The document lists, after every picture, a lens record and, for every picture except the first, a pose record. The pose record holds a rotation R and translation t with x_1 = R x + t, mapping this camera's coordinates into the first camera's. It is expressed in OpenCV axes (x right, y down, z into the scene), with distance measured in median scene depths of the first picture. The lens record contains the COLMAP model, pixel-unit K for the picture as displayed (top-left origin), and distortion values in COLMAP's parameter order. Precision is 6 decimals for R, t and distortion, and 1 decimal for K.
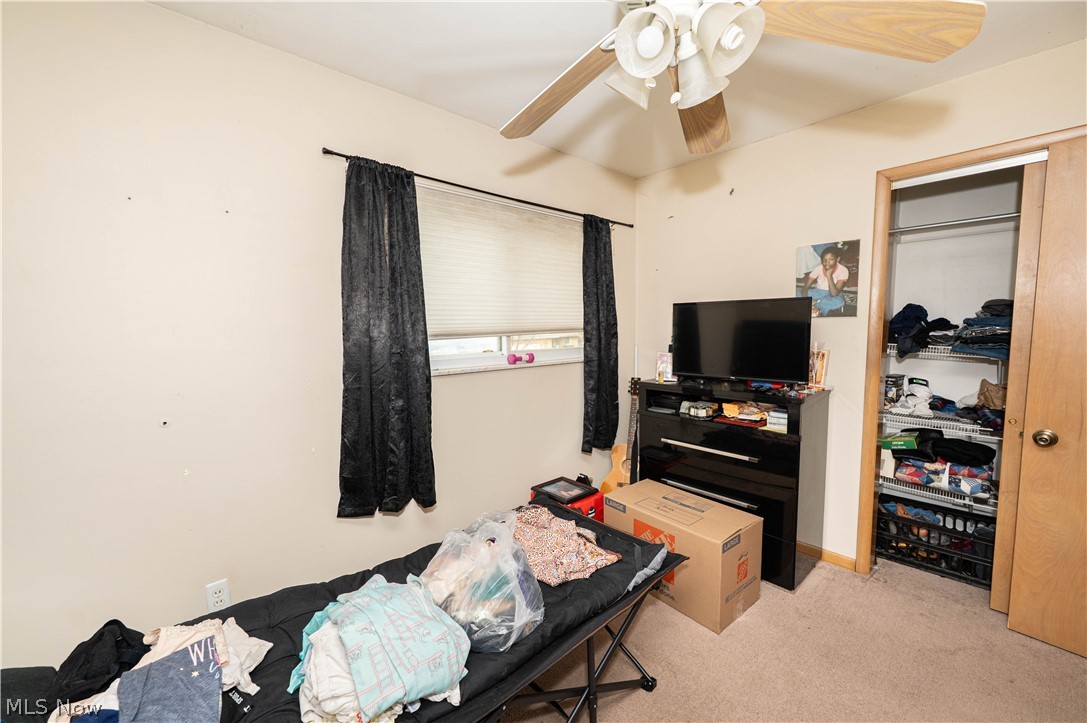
lens RADIAL K [[431.5, 0, 543.6], [0, 431.5, 361.8], [0, 0, 1]] dist [-0.001794, -0.000024]
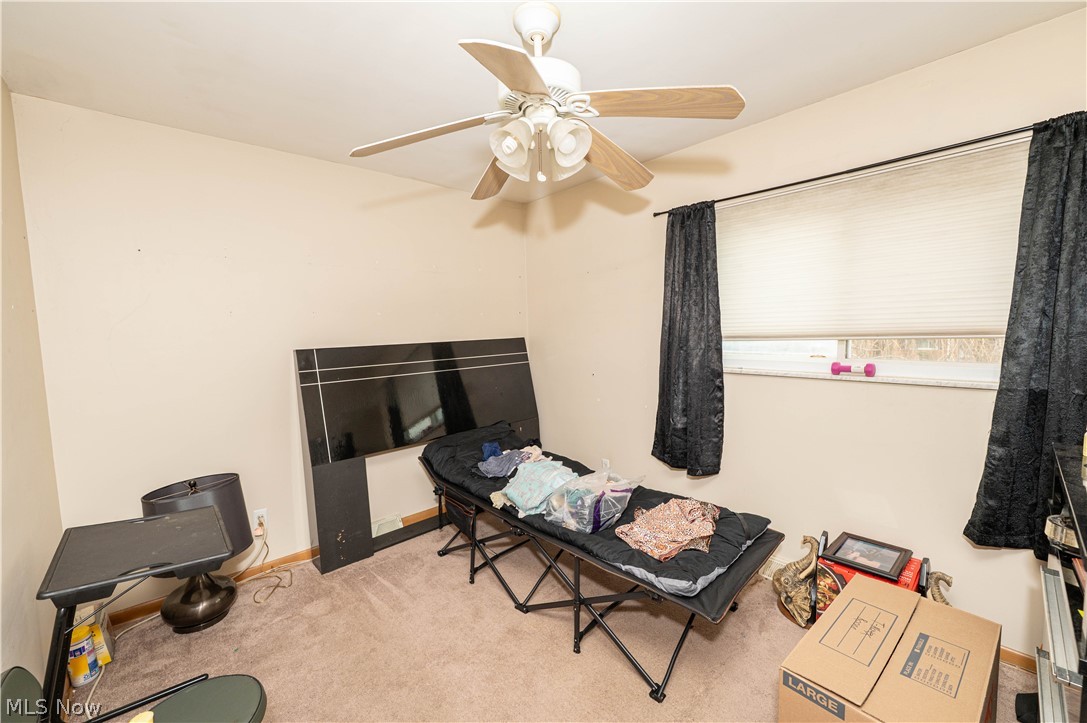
lens RADIAL K [[431.5, 0, 543.1], [0, 431.5, 360.6], [0, 0, 1]] dist [-0.001794, -0.000024]
pose [[0.005901, 0.091372, -0.995799, 0.877362], [-0.055903, 0.994290, 0.090903, -0.075884], [0.998419, 0.055131, 0.010975, 0.510155]]
